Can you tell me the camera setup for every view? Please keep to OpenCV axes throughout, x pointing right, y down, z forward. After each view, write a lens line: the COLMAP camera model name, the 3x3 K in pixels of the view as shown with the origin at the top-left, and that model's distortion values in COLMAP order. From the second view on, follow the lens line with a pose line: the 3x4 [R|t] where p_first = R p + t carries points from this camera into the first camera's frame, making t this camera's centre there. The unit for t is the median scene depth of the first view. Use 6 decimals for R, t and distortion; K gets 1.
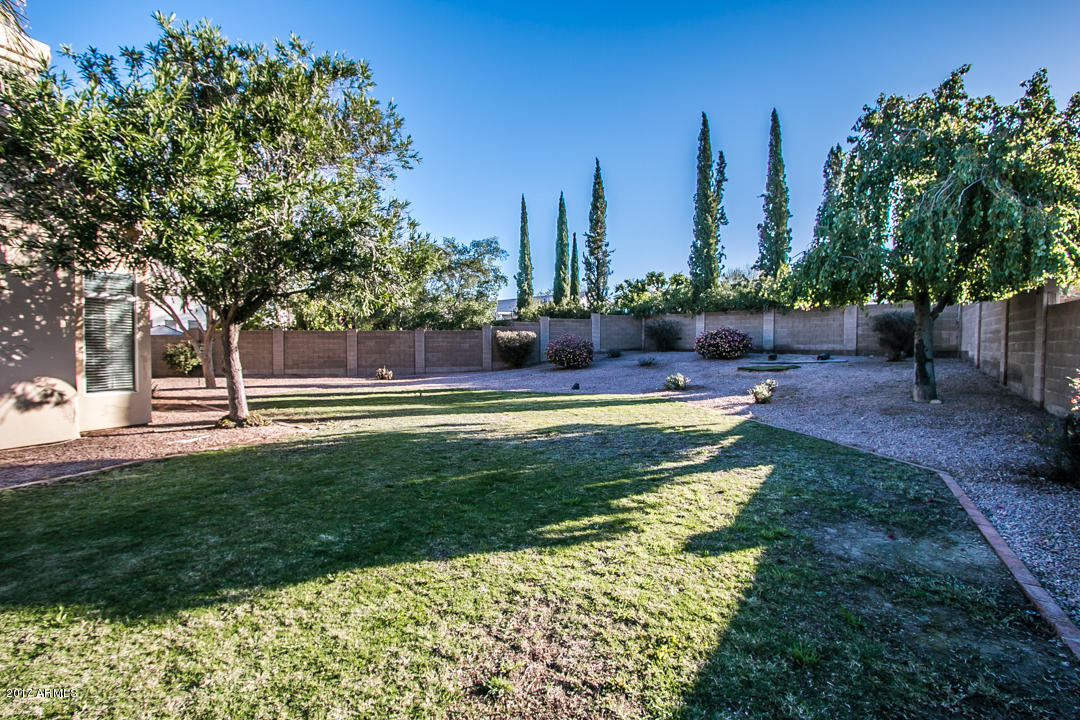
lens RADIAL K [[502.8, 0, 540.0], [0, 502.8, 366.1], [0, 0, 1]] dist [-0.003268, -0.000341]
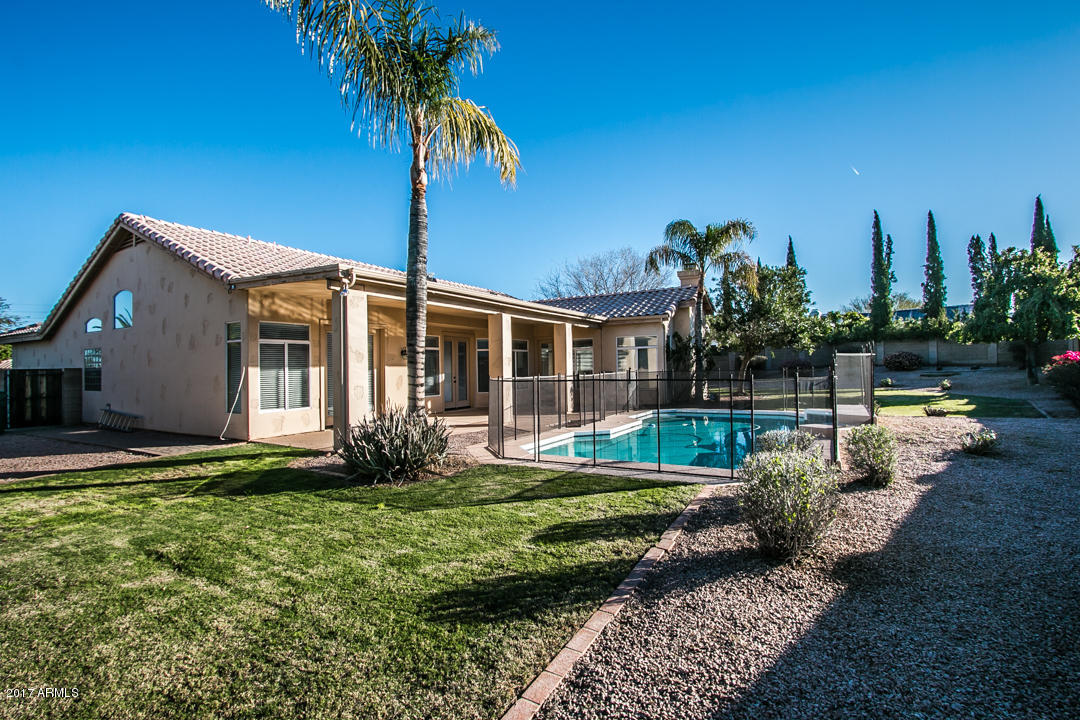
lens RADIAL K [[502.8, 0, 540.0], [0, 502.8, 366.1], [0, 0, 1]] dist [-0.003268, -0.000341]
pose [[0.983424, -0.020472, -0.180161, -0.480986], [0.012789, 0.998963, -0.043700, 0.026533], [0.180869, 0.040671, 0.982666, -0.775434]]
